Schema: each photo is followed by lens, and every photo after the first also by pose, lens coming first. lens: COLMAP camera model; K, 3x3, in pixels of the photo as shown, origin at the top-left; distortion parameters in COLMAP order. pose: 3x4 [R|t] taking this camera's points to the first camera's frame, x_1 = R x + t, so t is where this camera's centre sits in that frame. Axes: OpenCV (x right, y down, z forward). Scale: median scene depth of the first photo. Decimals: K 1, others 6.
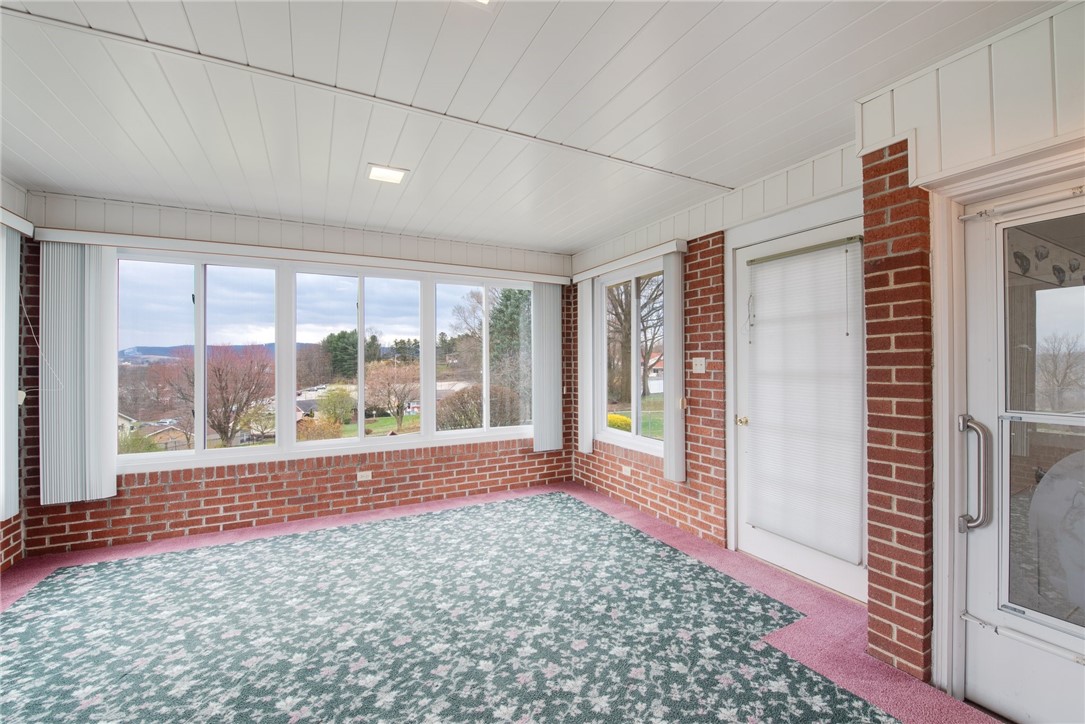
lens RADIAL K [[442.7, 0, 542.8], [0, 442.7, 362.1], [0, 0, 1]] dist [-0.001598, -0.000237]
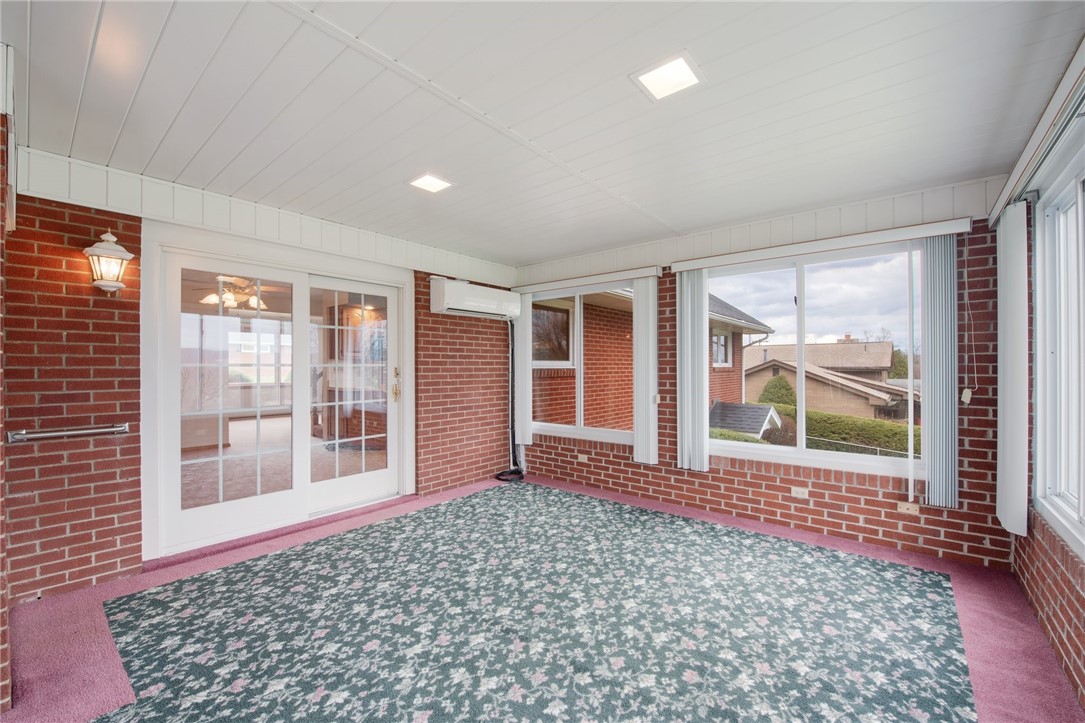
lens RADIAL K [[442.7, 0, 545.6], [0, 442.7, 366.6], [0, 0, 1]] dist [-0.001598, -0.000237]
pose [[-0.921143, 0.008914, -0.389123, 0.102363], [0.010153, 0.999948, -0.001128, 0.009934], [0.389093, -0.004990, -0.921185, 2.045500]]
